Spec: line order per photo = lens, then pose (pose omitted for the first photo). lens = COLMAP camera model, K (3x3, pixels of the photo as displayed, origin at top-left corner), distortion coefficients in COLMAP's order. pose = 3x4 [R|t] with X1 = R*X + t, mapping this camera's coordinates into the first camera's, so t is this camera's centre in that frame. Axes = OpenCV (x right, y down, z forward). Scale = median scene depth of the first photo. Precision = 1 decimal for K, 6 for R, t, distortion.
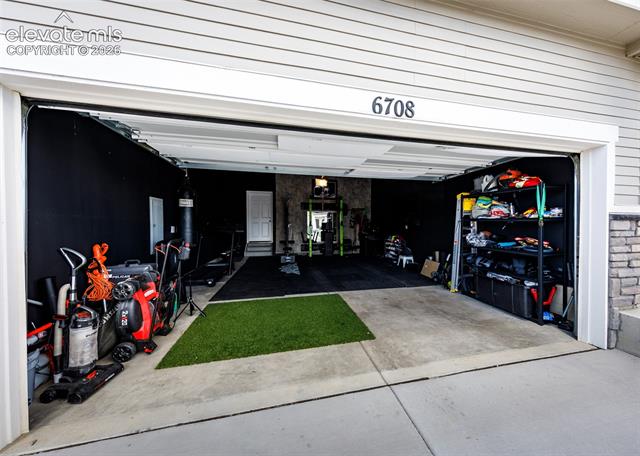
lens RADIAL K [[215.5, 0, 321.8], [0, 215.5, 227.1], [0, 0, 1]] dist [0.000440, 0.000004]
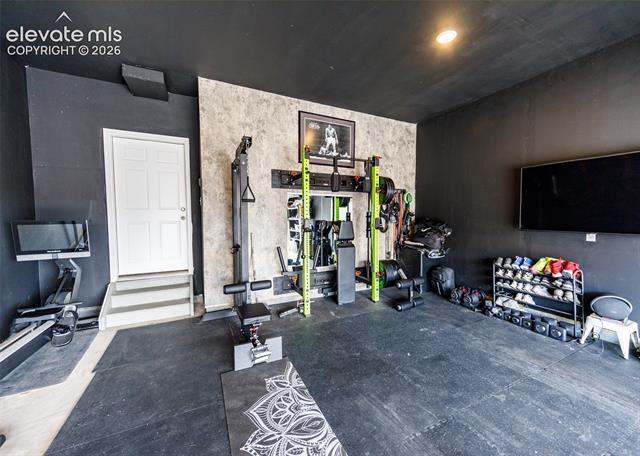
lens RADIAL K [[254.2, 0, 322.5], [0, 254.2, 226.3], [0, 0, 1]] dist [0.000506, 0.000001]
pose [[0.954691, -0.018999, 0.296991, -0.145901], [0.006679, 0.999077, 0.042443, -0.032044], [-0.297523, -0.038536, 0.953937, 0.520625]]
